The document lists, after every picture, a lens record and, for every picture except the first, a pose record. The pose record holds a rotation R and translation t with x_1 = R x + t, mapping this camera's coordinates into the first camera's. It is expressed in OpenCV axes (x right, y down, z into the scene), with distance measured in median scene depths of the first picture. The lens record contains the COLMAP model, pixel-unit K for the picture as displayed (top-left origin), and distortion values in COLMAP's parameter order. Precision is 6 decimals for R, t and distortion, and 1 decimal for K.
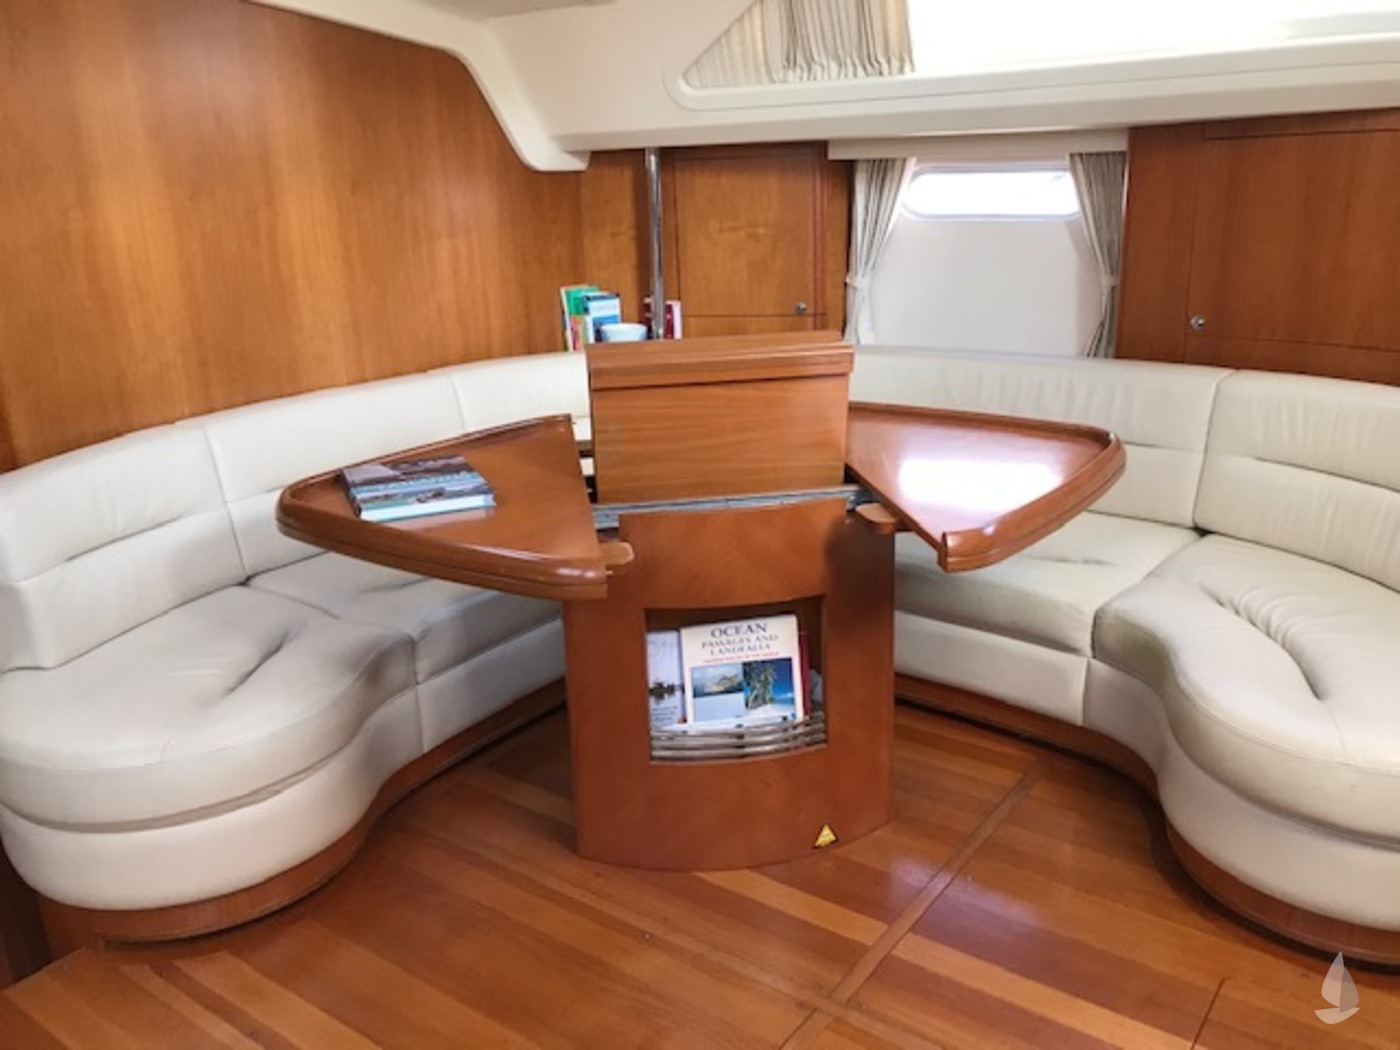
lens RADIAL K [[1155.2, 0, 695.7], [0, 1155.2, 516.2], [0, 0, 1]] dist [0.033067, -0.025365]
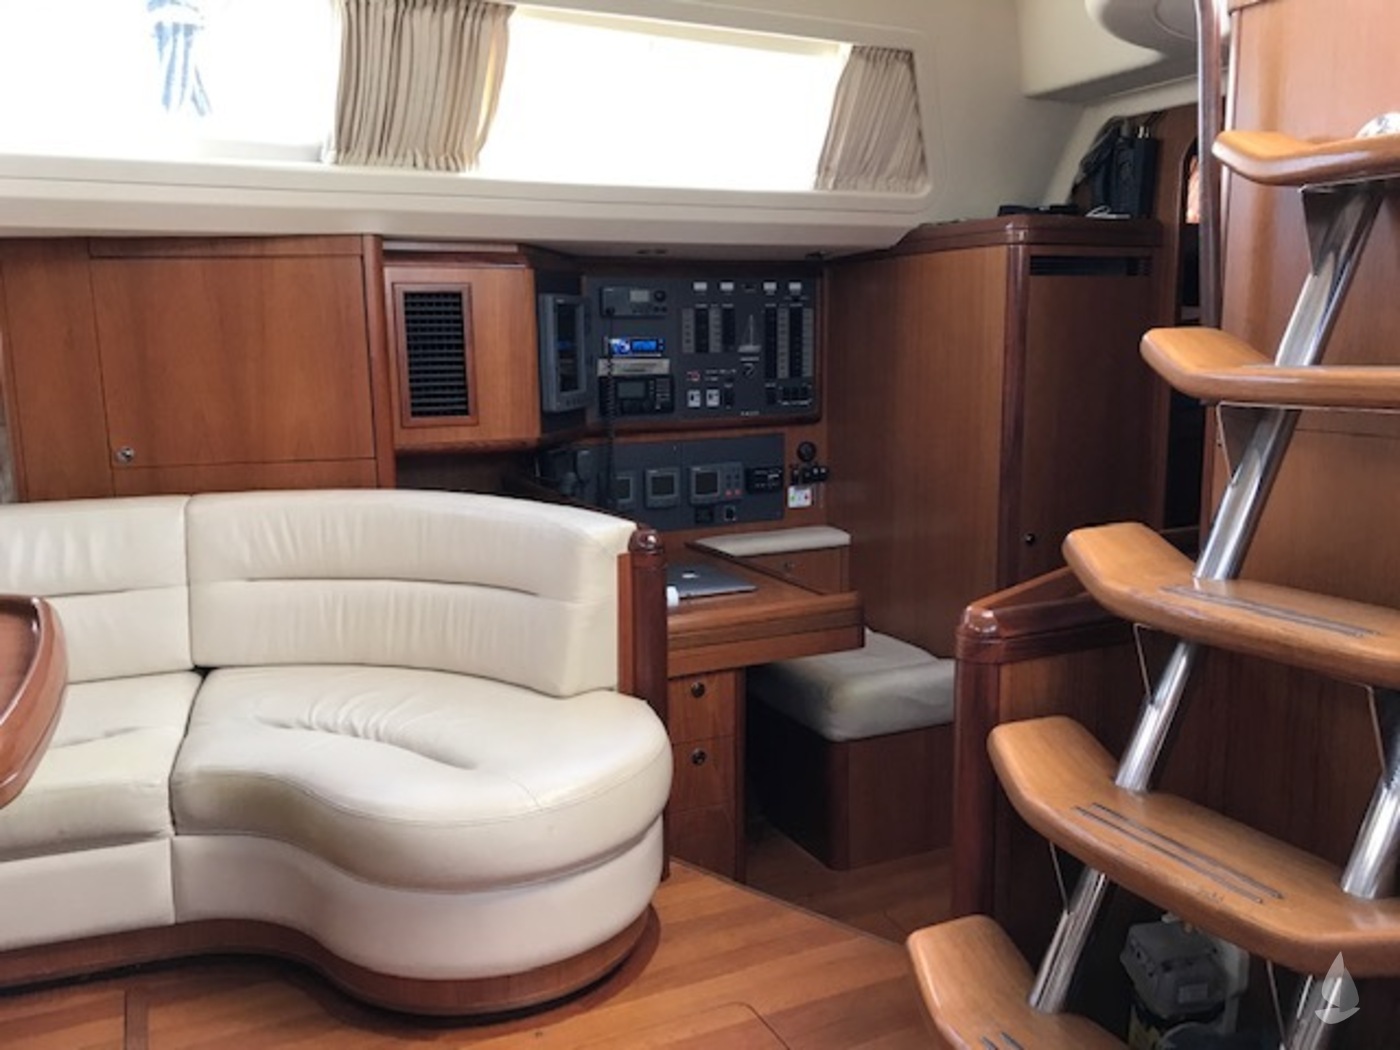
lens RADIAL K [[1155.2, 0, 701.1], [0, 1155.2, 527.3], [0, 0, 1]] dist [0.033067, -0.025365]
pose [[0.468713, -0.119998, 0.875162, -0.177384], [0.252061, 0.967708, -0.002310, 0.004656], [-0.846625, 0.221677, 0.483824, 0.215884]]
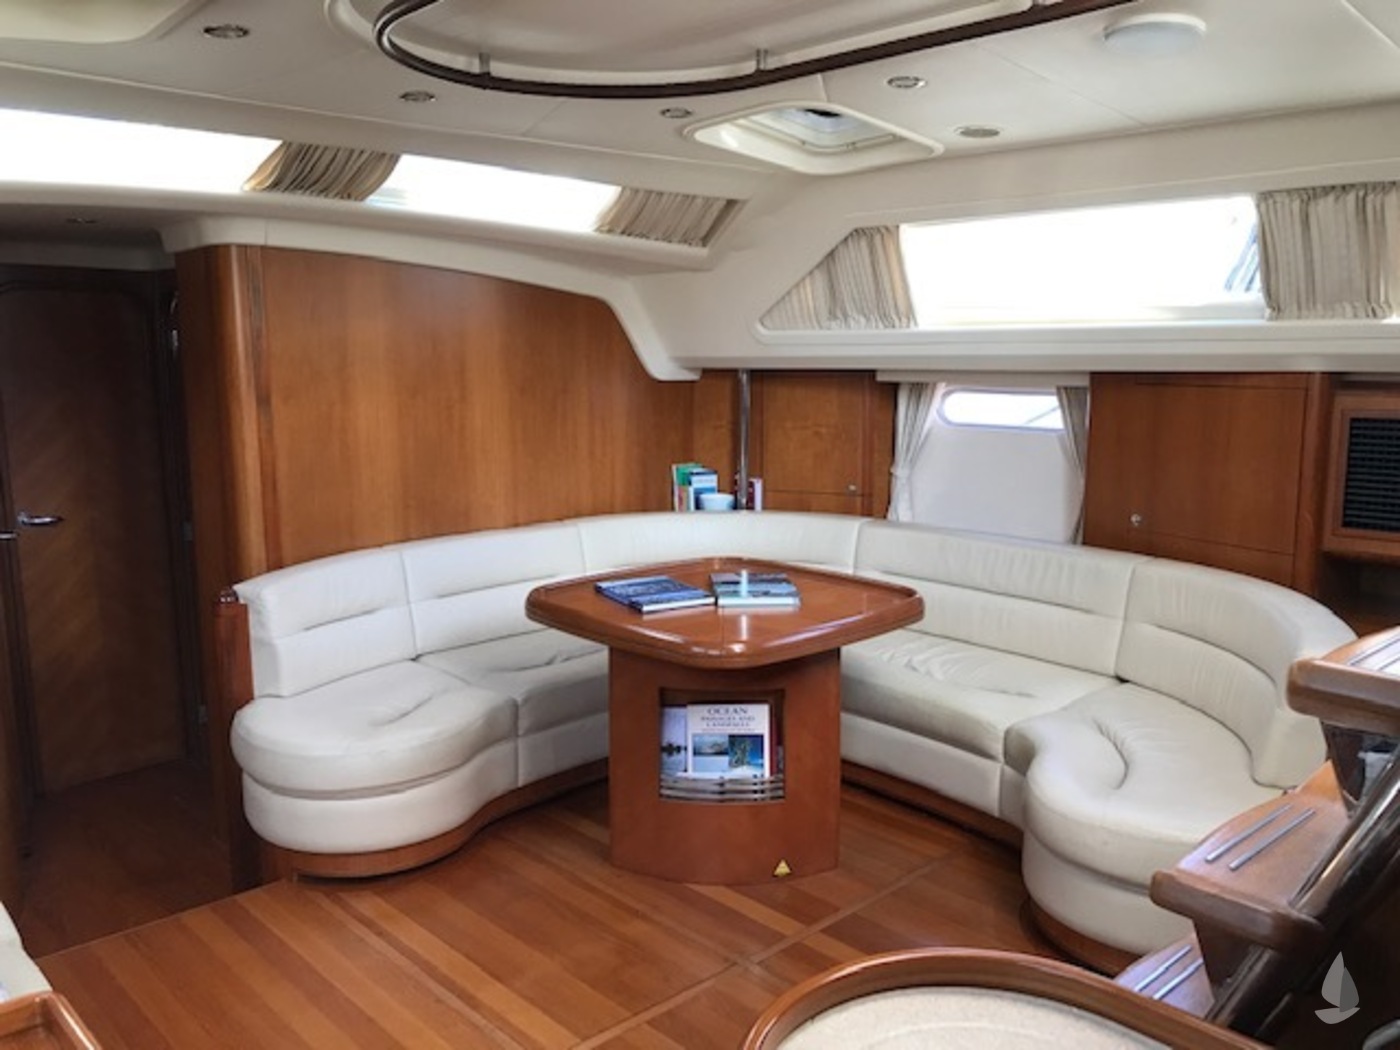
lens RADIAL K [[1155.2, 0, 701.2], [0, 1155.2, 528.4], [0, 0, 1]] dist [0.033067, -0.025365]
pose [[0.983078, 0.060510, -0.172902, 0.203236], [-0.082026, 0.989363, -0.120134, 0.041372], [0.163794, 0.132283, 0.977585, -0.377122]]
